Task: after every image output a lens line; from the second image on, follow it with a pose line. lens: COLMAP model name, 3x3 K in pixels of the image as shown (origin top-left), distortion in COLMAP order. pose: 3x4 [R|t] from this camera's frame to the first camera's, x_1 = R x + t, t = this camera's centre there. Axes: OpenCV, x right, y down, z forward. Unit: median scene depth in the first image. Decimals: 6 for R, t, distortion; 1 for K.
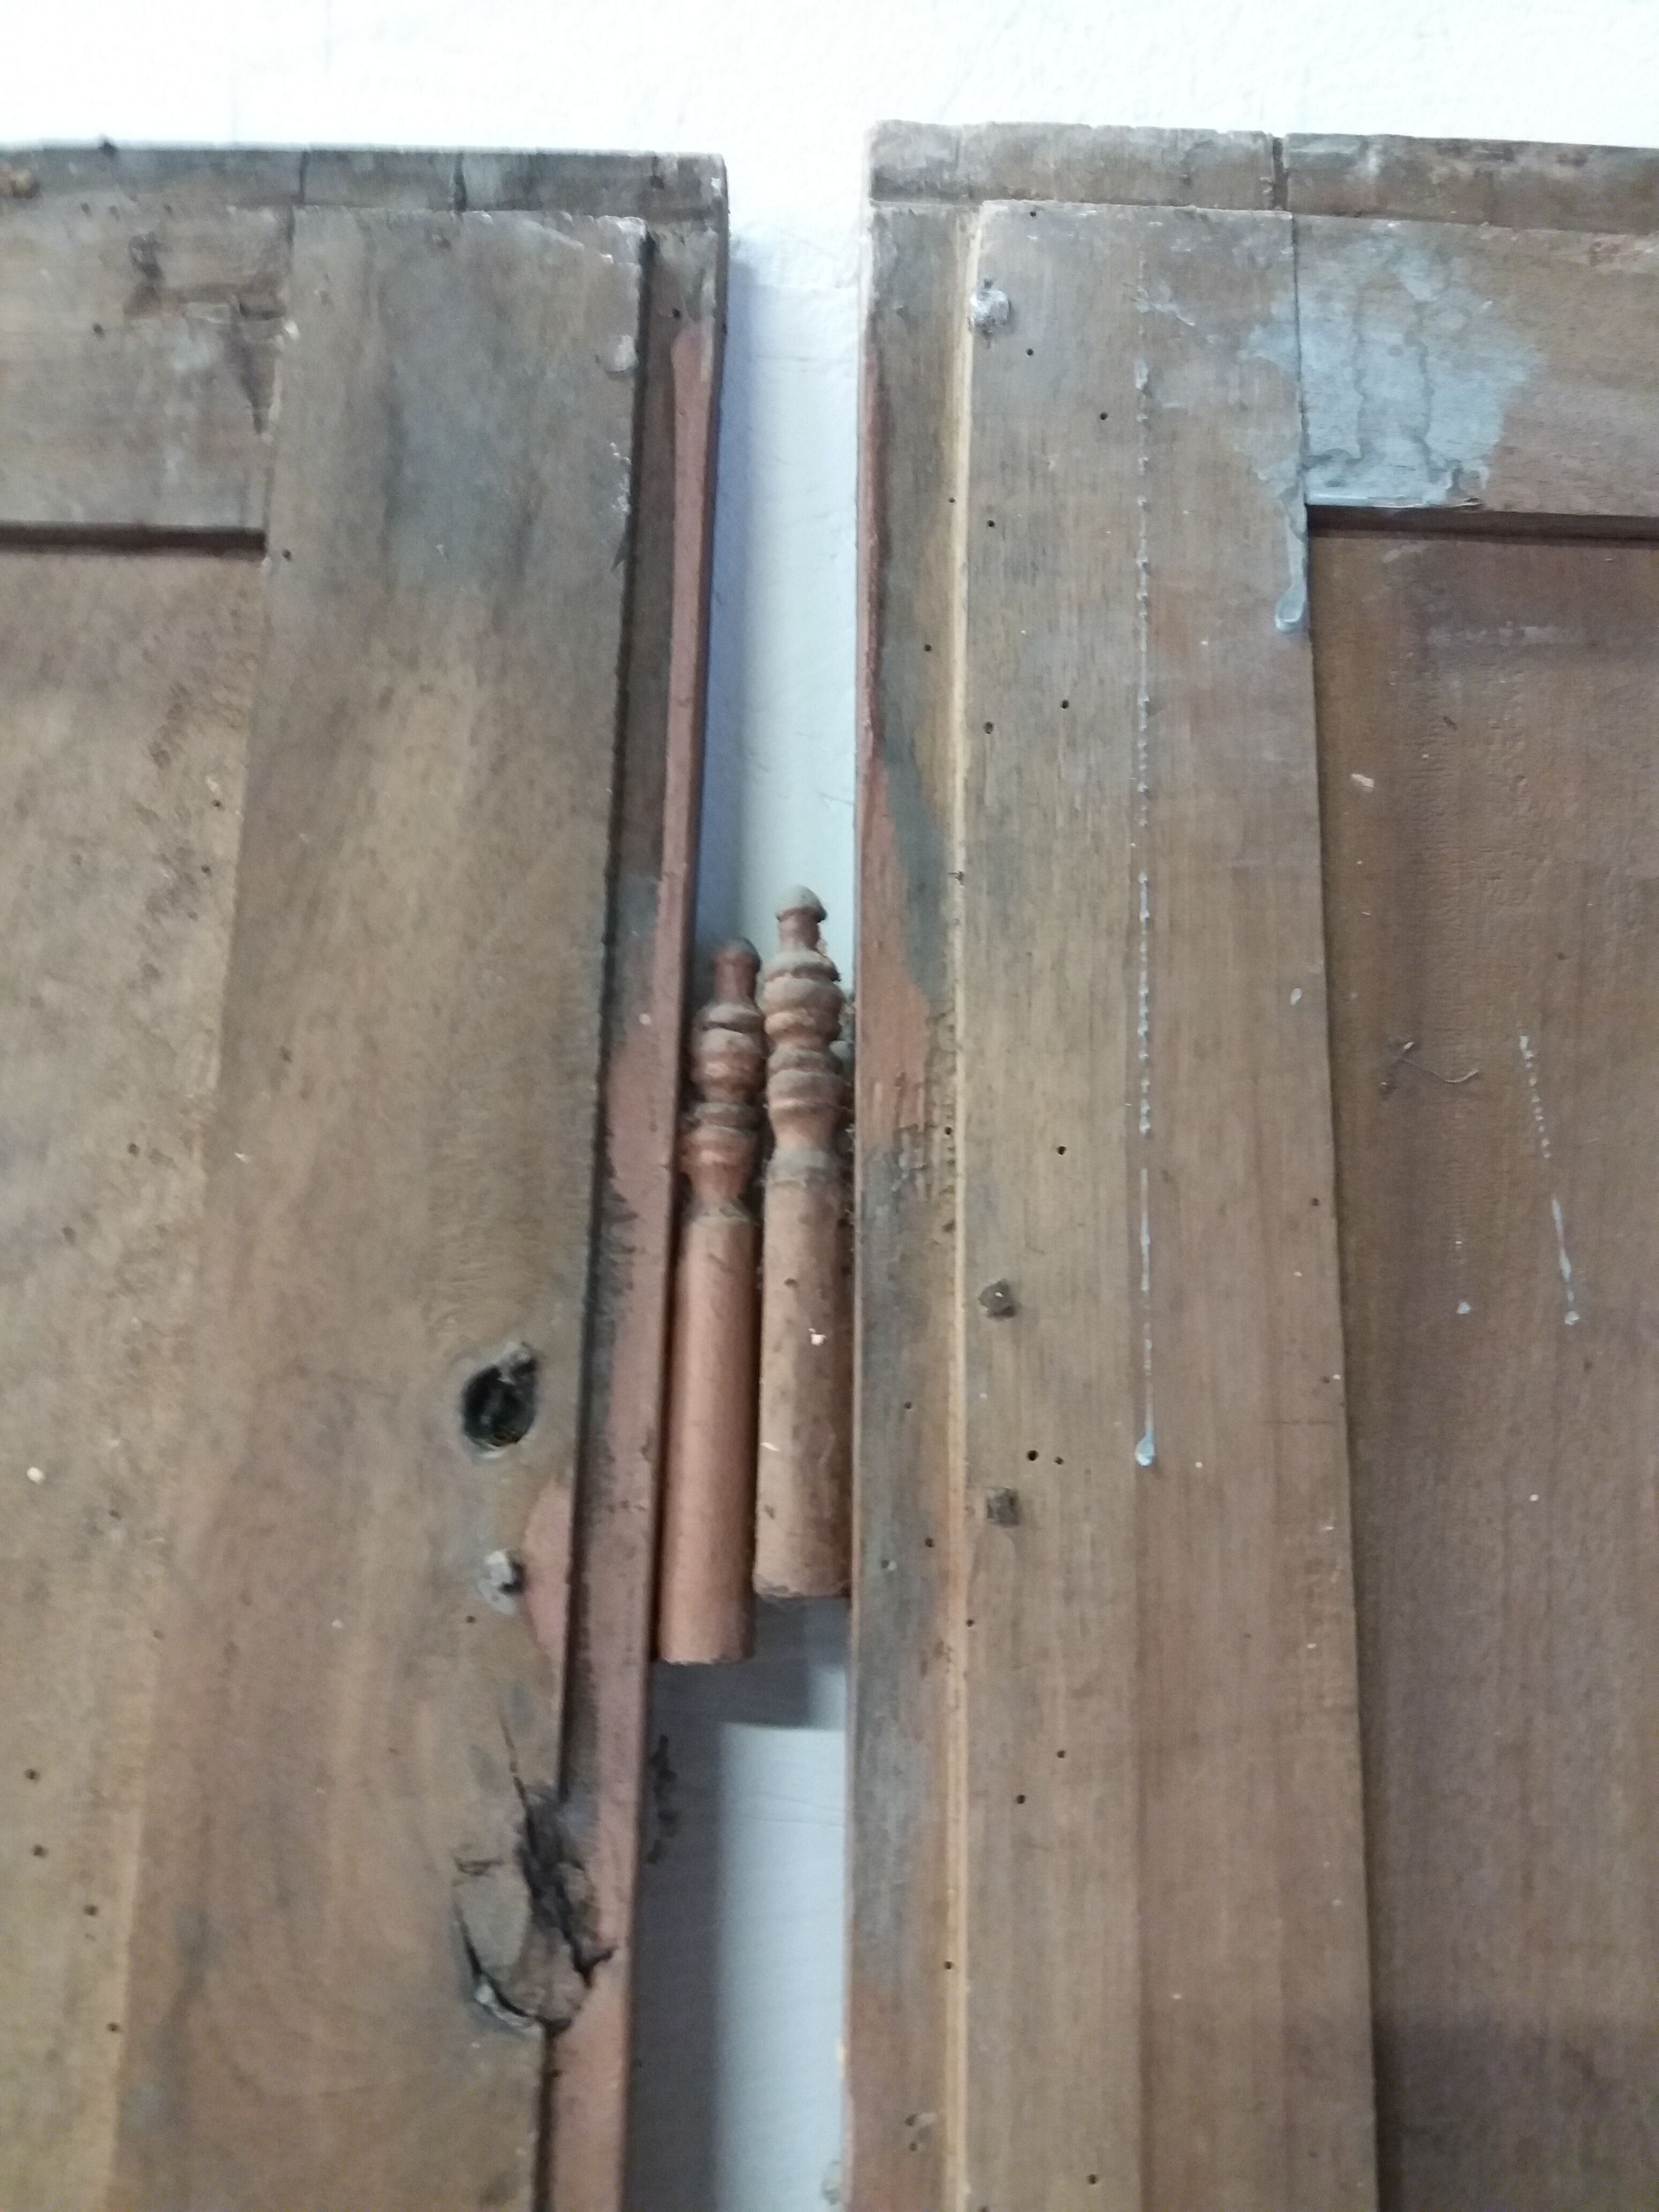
lens RADIAL K [[1812.6, 0, 829.3], [0, 1812.6, 1101.7], [0, 0, 1]] dist [-0.004818, -0.043826]
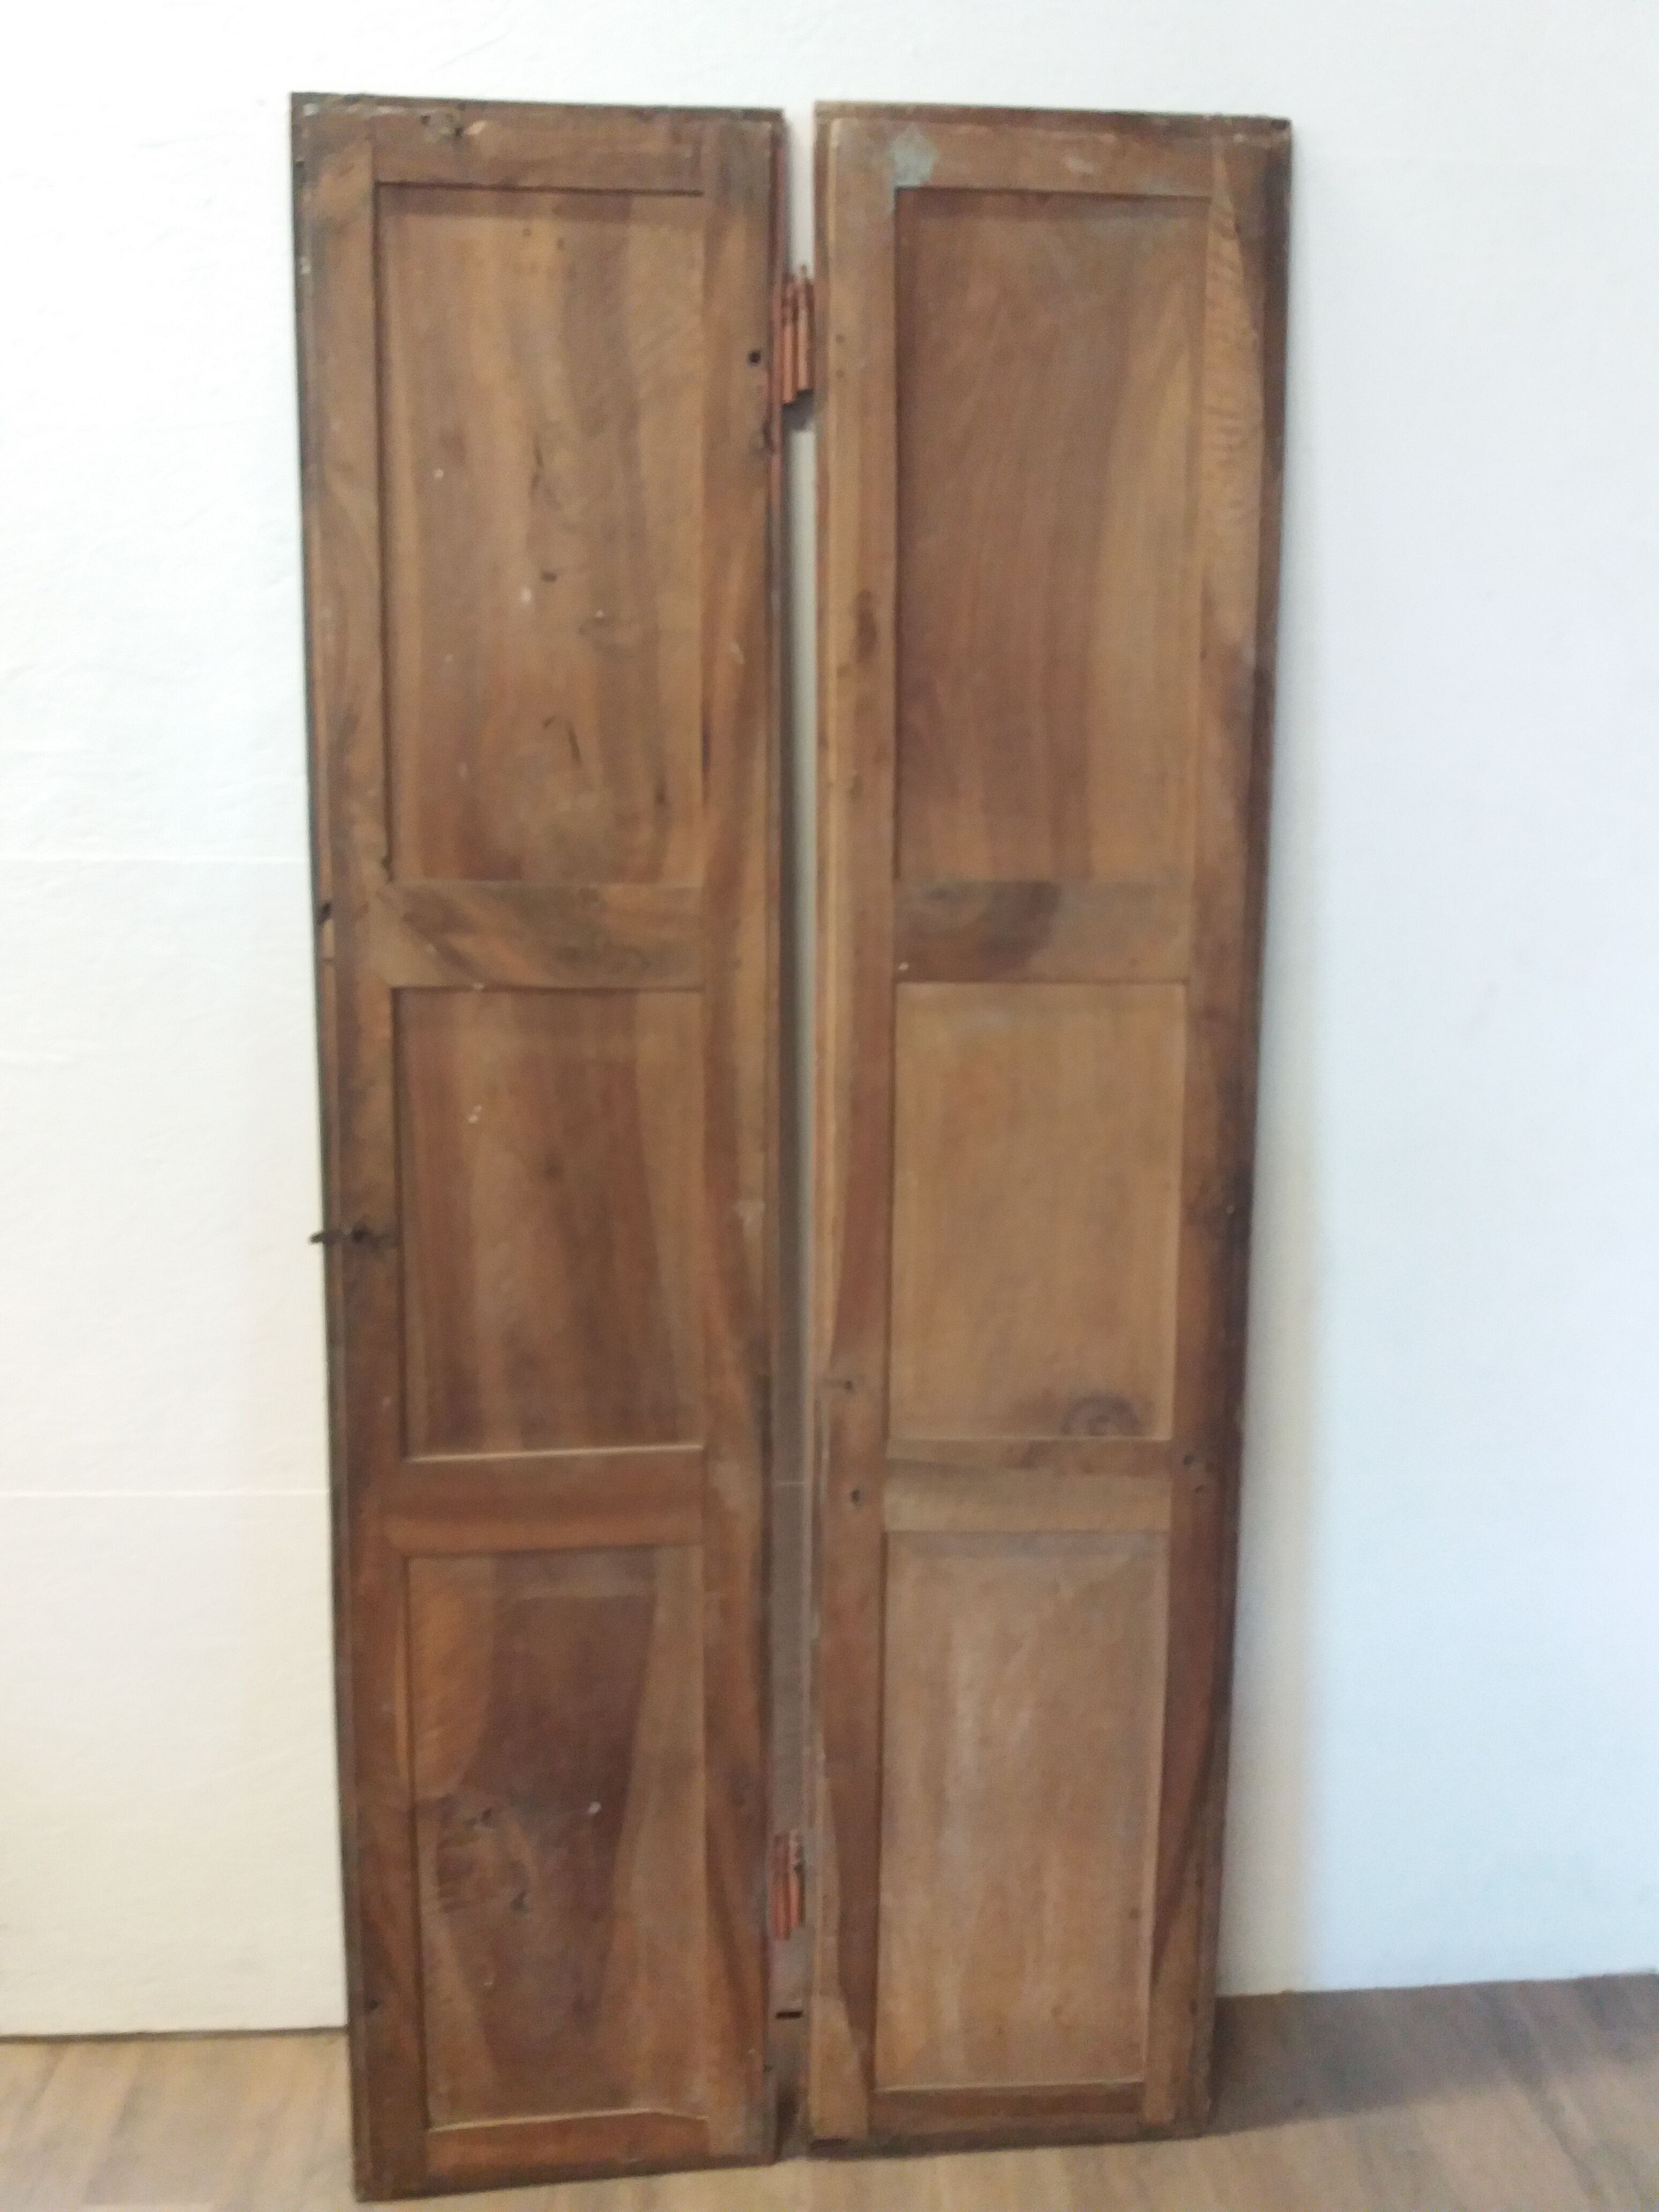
lens RADIAL K [[1812.6, 0, 848.0], [0, 1812.6, 1108.1], [0, 0, 1]] dist [-0.004818, -0.043826]
pose [[0.999055, -0.021309, 0.037869, -0.144334], [0.008247, 0.948646, 0.316233, 0.590819], [-0.042663, -0.315622, 0.947925, -5.076300]]
